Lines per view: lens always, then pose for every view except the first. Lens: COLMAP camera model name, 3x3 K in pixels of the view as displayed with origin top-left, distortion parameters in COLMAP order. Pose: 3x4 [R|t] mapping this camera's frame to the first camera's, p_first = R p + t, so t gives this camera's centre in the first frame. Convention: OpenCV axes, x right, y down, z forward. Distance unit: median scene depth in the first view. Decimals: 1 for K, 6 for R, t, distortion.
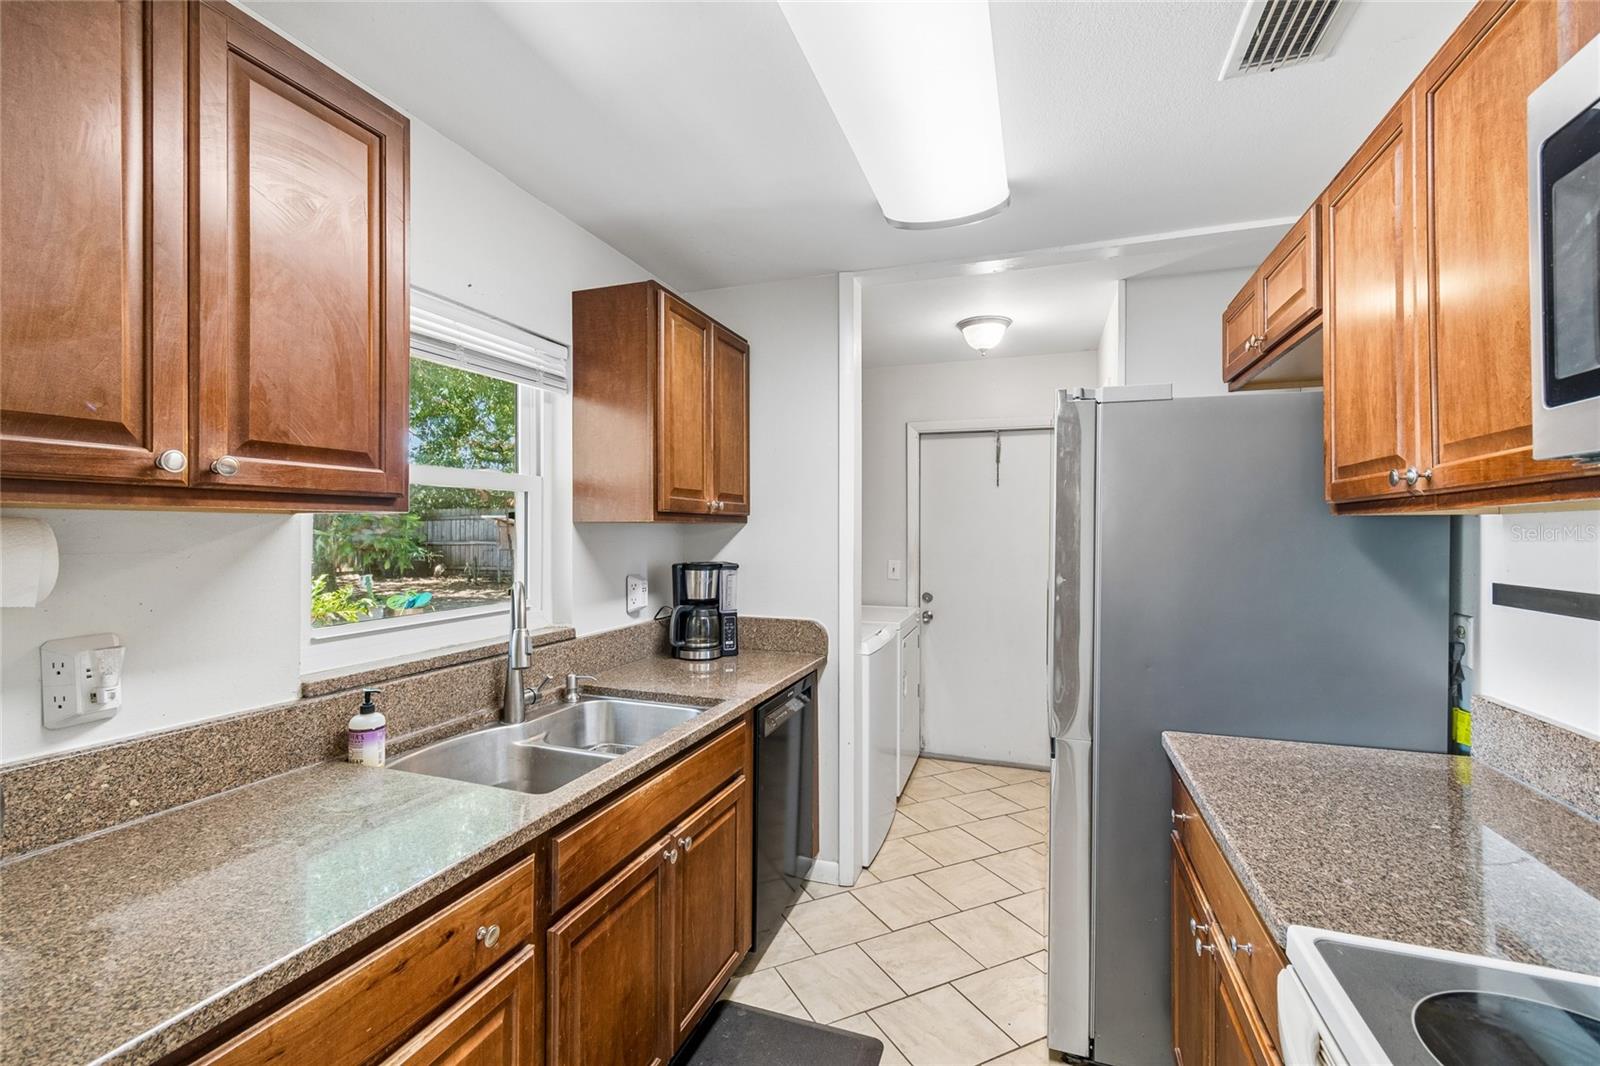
lens RADIAL K [[706.4, 0, 799.9], [0, 706.4, 526.1], [0, 0, 1]] dist [0.003245, -0.001334]
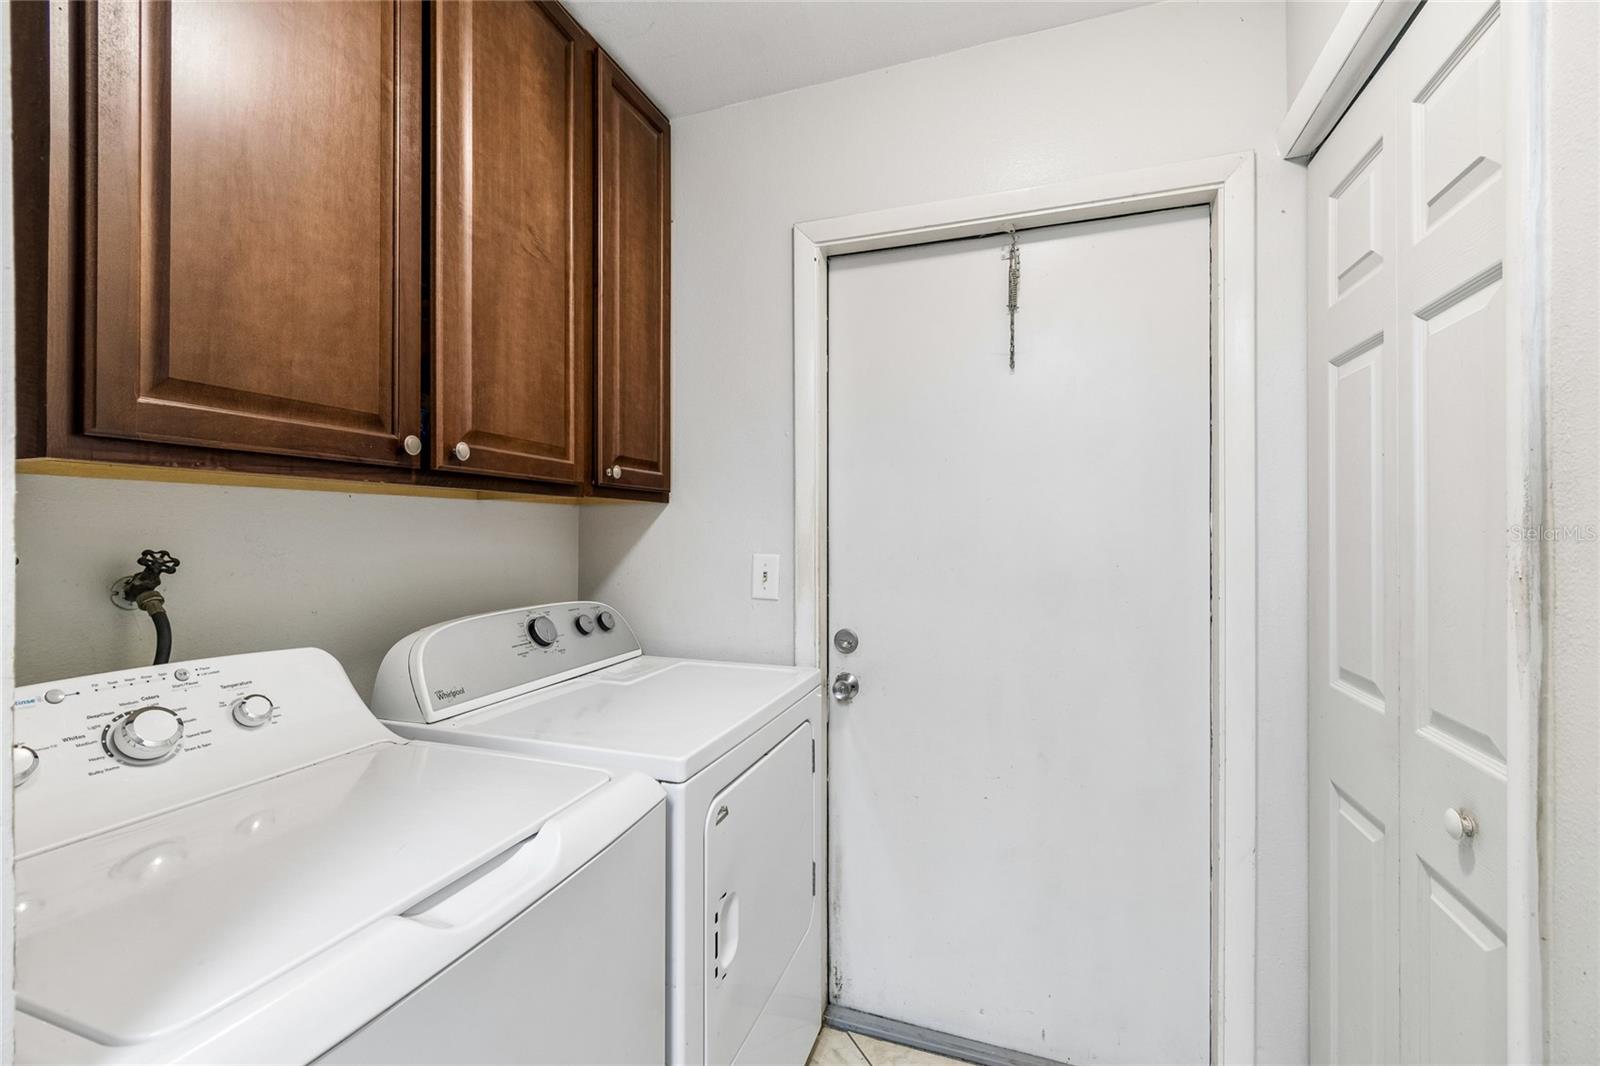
lens RADIAL K [[706.4, 0, 806.8], [0, 706.4, 526.1], [0, 0, 1]] dist [0.003245, -0.001334]
pose [[0.999483, -0.002929, -0.032018, 0.417500], [0.003132, 0.999975, 0.006297, 0.071411], [0.031999, -0.006394, 0.999467, 1.409106]]
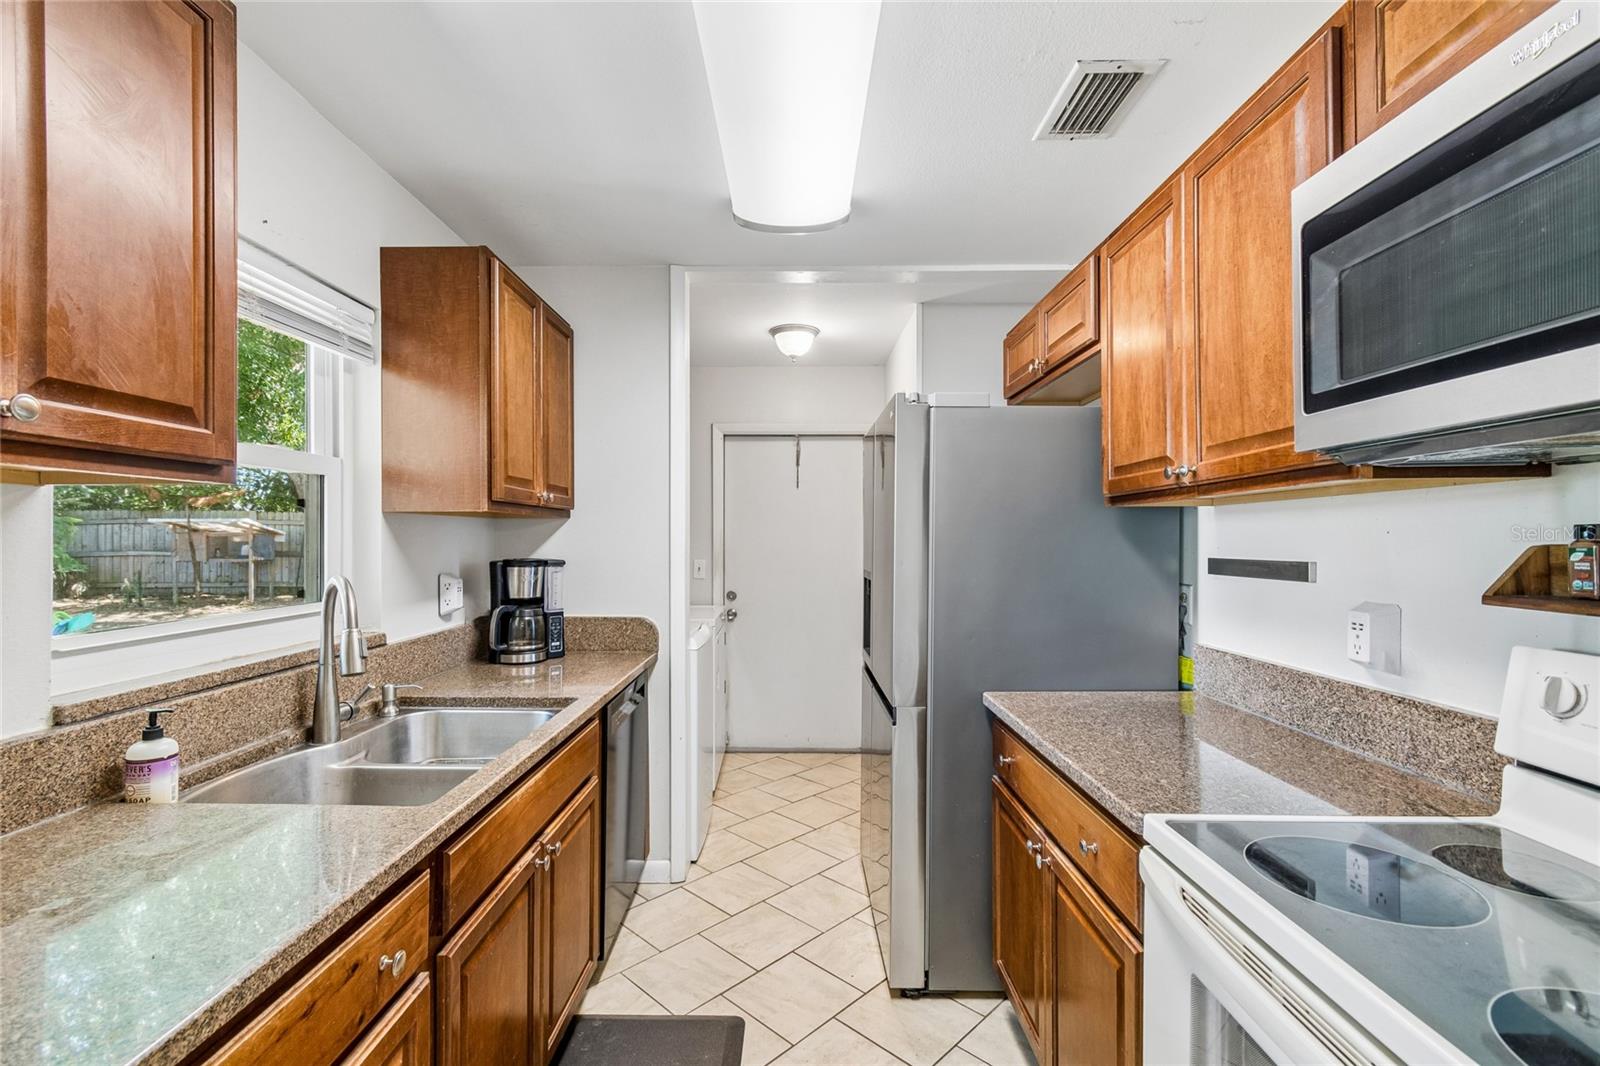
lens RADIAL K [[706.4, 0, 803.7], [0, 706.4, 536.0], [0, 0, 1]] dist [0.003245, -0.001334]
pose [[0.943141, -0.003466, 0.332376, -0.148696], [0.002628, 0.999992, 0.002970, 0.028513], [-0.332384, -0.001927, 0.943142, 0.003605]]
